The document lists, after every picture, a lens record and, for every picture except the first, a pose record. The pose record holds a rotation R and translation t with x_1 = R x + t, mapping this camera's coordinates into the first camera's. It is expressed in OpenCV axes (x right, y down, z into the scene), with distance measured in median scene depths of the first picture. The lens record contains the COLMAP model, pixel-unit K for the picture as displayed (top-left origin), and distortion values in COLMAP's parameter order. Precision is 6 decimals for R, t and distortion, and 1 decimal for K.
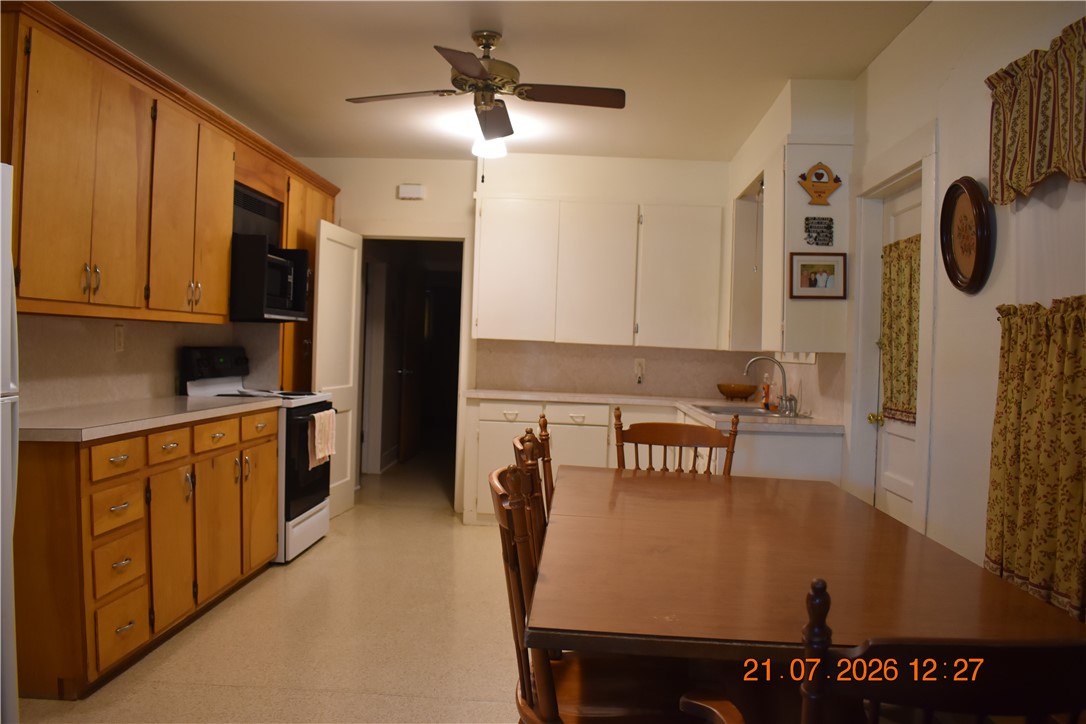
lens RADIAL K [[853.3, 0, 543.0], [0, 853.3, 362.0], [0, 0, 1]] dist [-0.090753, 0.001759]
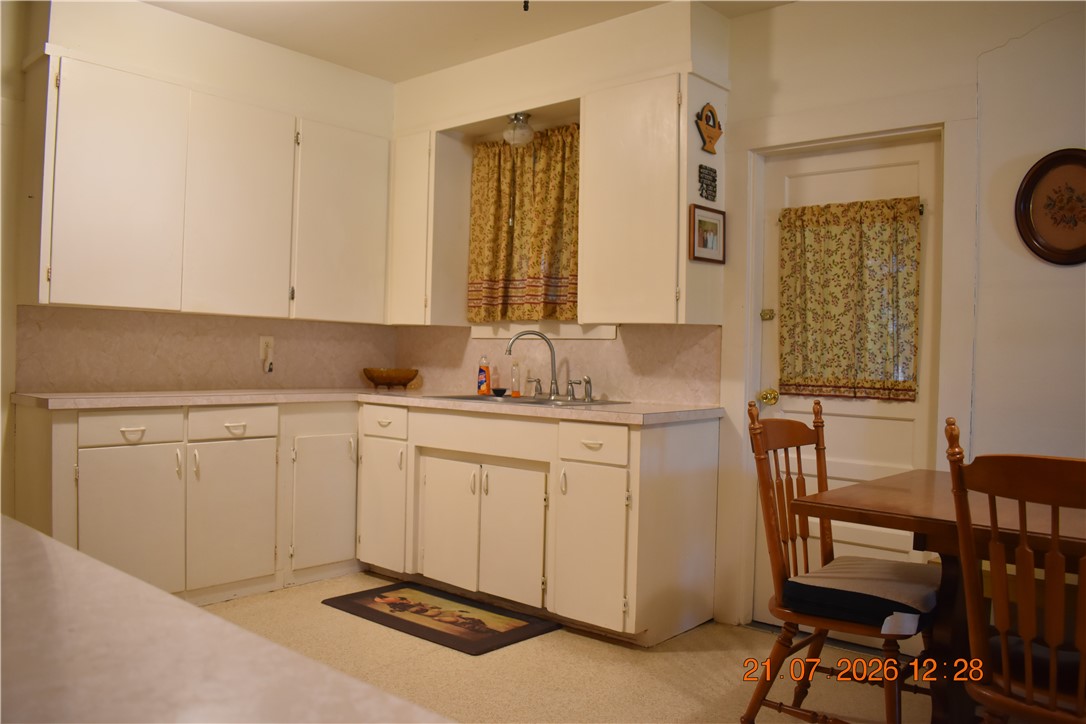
lens RADIAL K [[853.3, 0, 543.0], [0, 853.3, 362.0], [0, 0, 1]] dist [-0.090753, 0.001759]
pose [[0.614403, -0.032537, 0.788321, -0.459632], [0.014159, 0.999443, 0.030215, -0.001634], [-0.788865, -0.007403, 0.614522, 0.601528]]
